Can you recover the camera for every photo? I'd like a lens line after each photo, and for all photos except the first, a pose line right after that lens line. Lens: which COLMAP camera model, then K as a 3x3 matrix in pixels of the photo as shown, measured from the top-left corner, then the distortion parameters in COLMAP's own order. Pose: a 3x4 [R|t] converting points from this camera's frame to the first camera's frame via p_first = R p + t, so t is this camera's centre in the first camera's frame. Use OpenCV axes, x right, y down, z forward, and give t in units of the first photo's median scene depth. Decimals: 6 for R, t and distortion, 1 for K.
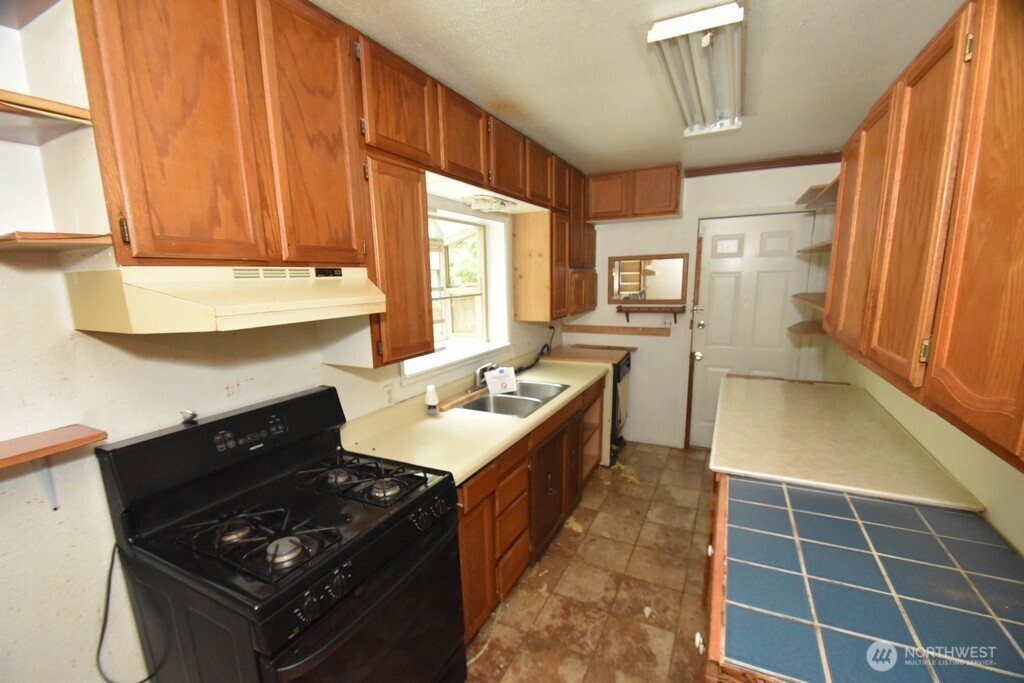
lens RADIAL K [[445.1, 0, 502.3], [0, 445.1, 366.6], [0, 0, 1]] dist [0.010366, -0.016404]
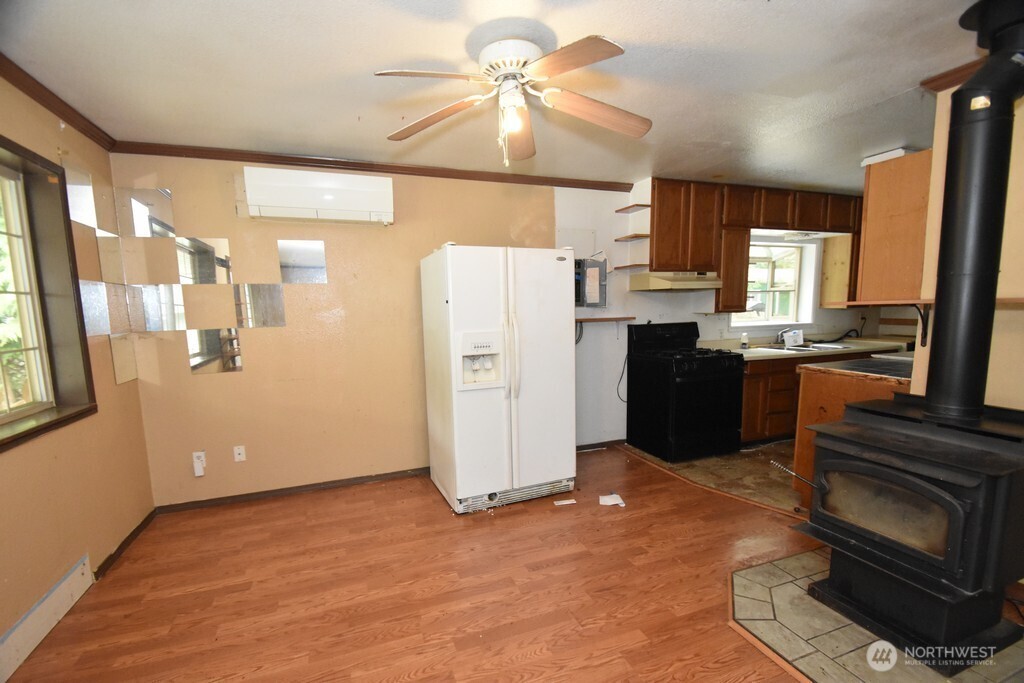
lens RADIAL K [[445.1, 0, 502.3], [0, 445.1, 366.6], [0, 0, 1]] dist [0.010366, -0.016404]
pose [[0.735989, 0.099381, -0.669659, 0.471276], [-0.128806, 0.991654, 0.005603, 0.389442], [0.664627, 0.082132, 0.742648, -1.415814]]
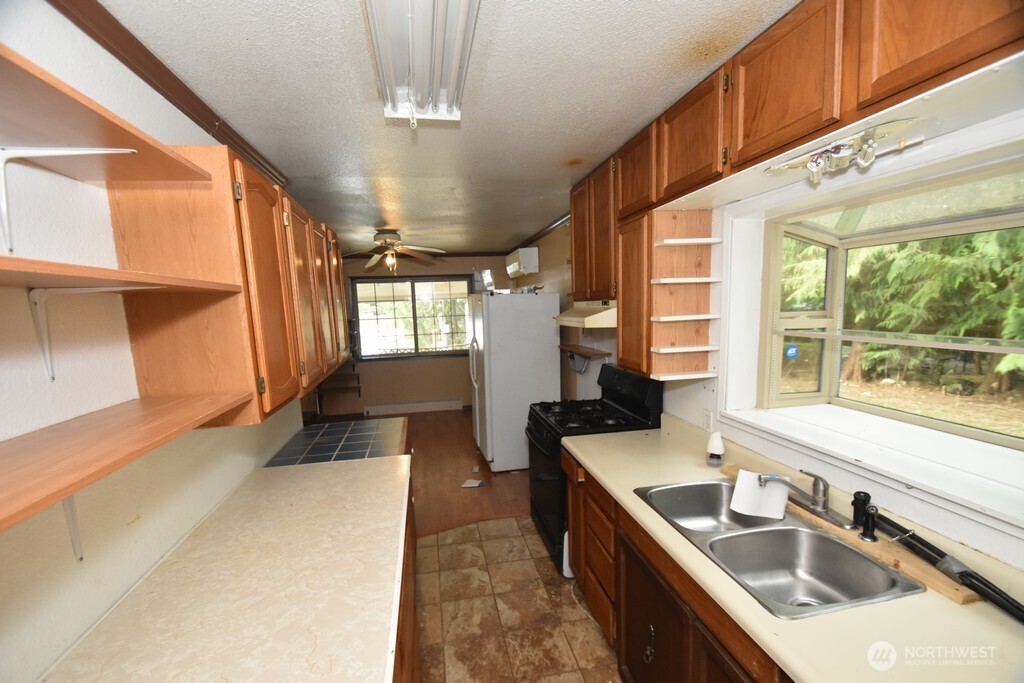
lens RADIAL K [[445.1, 0, 502.3], [0, 445.1, 366.6], [0, 0, 1]] dist [0.010366, -0.016404]
pose [[-0.797056, 0.137296, -0.588092, 0.804942], [-0.061089, 0.950488, 0.304697, -0.384453], [0.600808, 0.278786, -0.749205, 1.690224]]
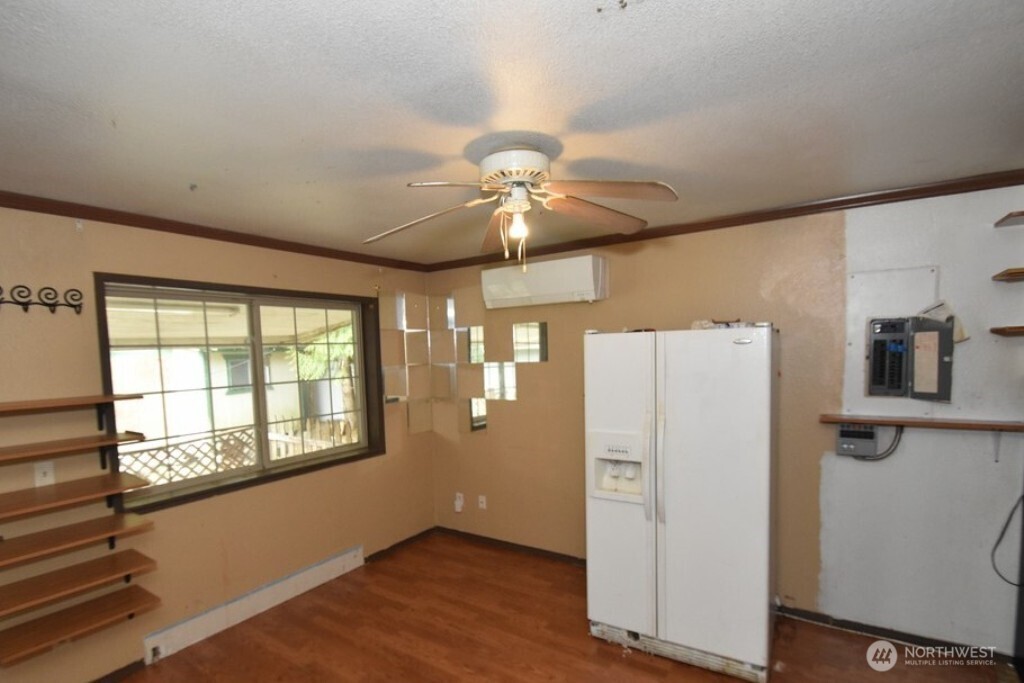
lens RADIAL K [[502.2, 0, 498.8], [0, 502.2, 389.1], [0, 0, 1]] dist [-0.002093, -0.000793]
pose [[-0.128830, 0.109880, -0.985560, 0.820654], [-0.158849, 0.978723, 0.129882, 0.045326], [0.978862, 0.173288, -0.108634, -0.569233]]
